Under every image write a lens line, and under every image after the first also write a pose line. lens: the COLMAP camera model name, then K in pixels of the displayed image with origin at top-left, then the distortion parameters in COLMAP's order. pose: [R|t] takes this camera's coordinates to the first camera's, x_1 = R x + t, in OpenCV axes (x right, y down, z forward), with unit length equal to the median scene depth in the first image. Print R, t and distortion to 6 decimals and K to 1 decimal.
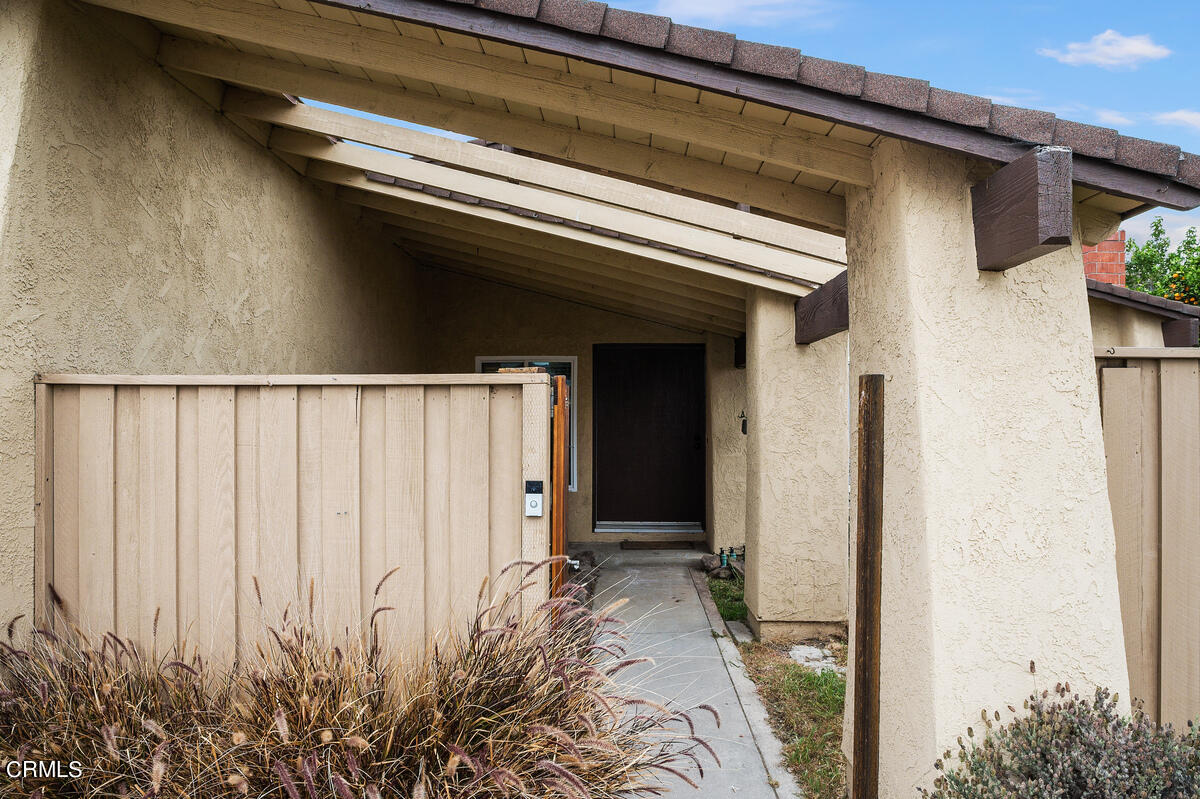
lens RADIAL K [[884.3, 0, 578.8], [0, 884.3, 384.1], [0, 0, 1]] dist [-0.022861, 0.006639]
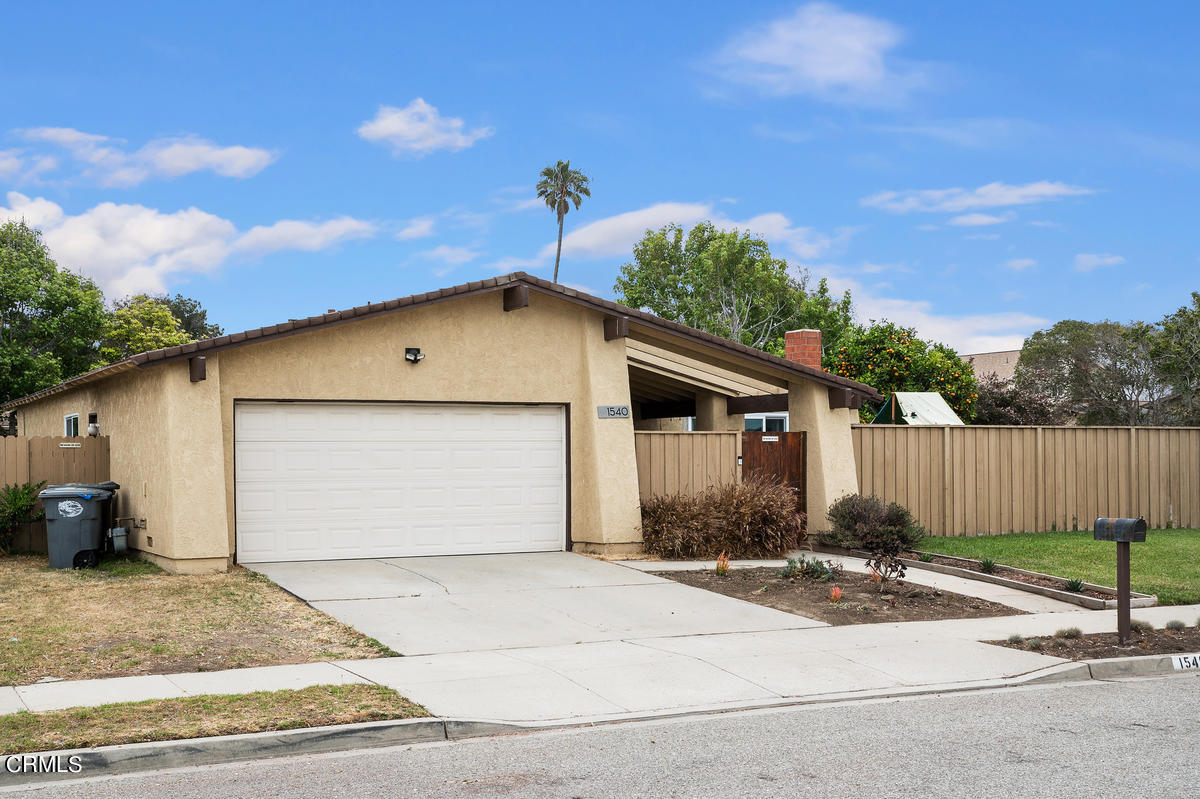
lens RADIAL K [[1590.5, 0, 600.0], [0, 1590.5, 399.5], [0, 0, 1]] dist [0.001566, 0.006182]
pose [[0.892526, 0.006247, 0.450952, -3.035321], [-0.000308, 0.999912, -0.013240, -0.044657], [-0.450996, 0.011678, 0.892450, -4.082863]]
